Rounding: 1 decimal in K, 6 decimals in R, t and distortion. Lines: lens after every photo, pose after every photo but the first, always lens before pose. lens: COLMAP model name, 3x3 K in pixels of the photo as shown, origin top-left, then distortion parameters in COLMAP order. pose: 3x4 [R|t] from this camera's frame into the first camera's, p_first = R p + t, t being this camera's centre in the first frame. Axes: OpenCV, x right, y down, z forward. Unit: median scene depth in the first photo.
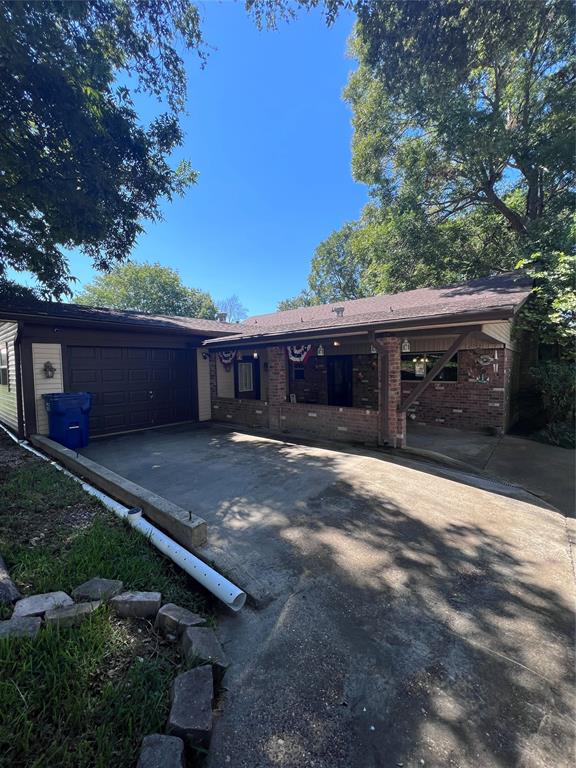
lens RADIAL K [[306.9, 0, 289.5], [0, 306.9, 388.1], [0, 0, 1]] dist [0.000831, 0.000324]
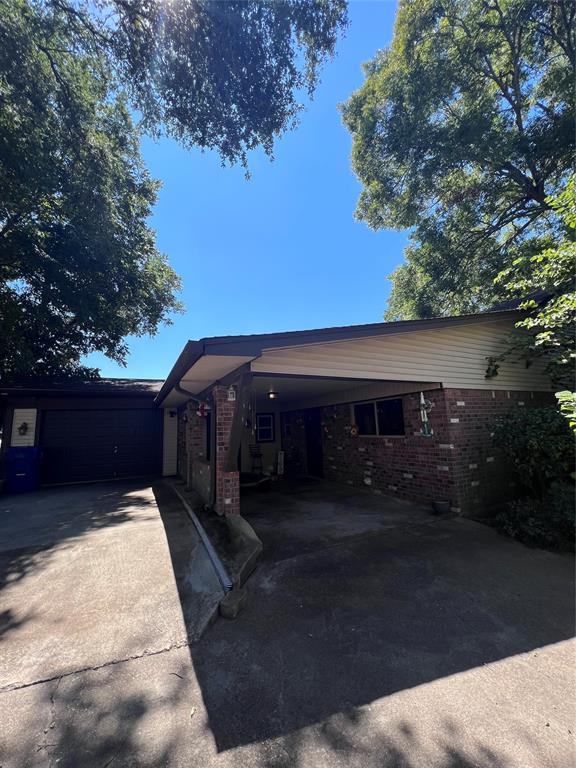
lens RADIAL K [[306.9, 0, 292.0], [0, 306.9, 383.3], [0, 0, 1]] dist [0.000831, 0.000324]
pose [[0.914748, -0.075696, -0.396871, 0.806789], [-0.006457, 0.979428, -0.201692, 0.009015], [0.403974, 0.187060, 0.895441, 0.240149]]
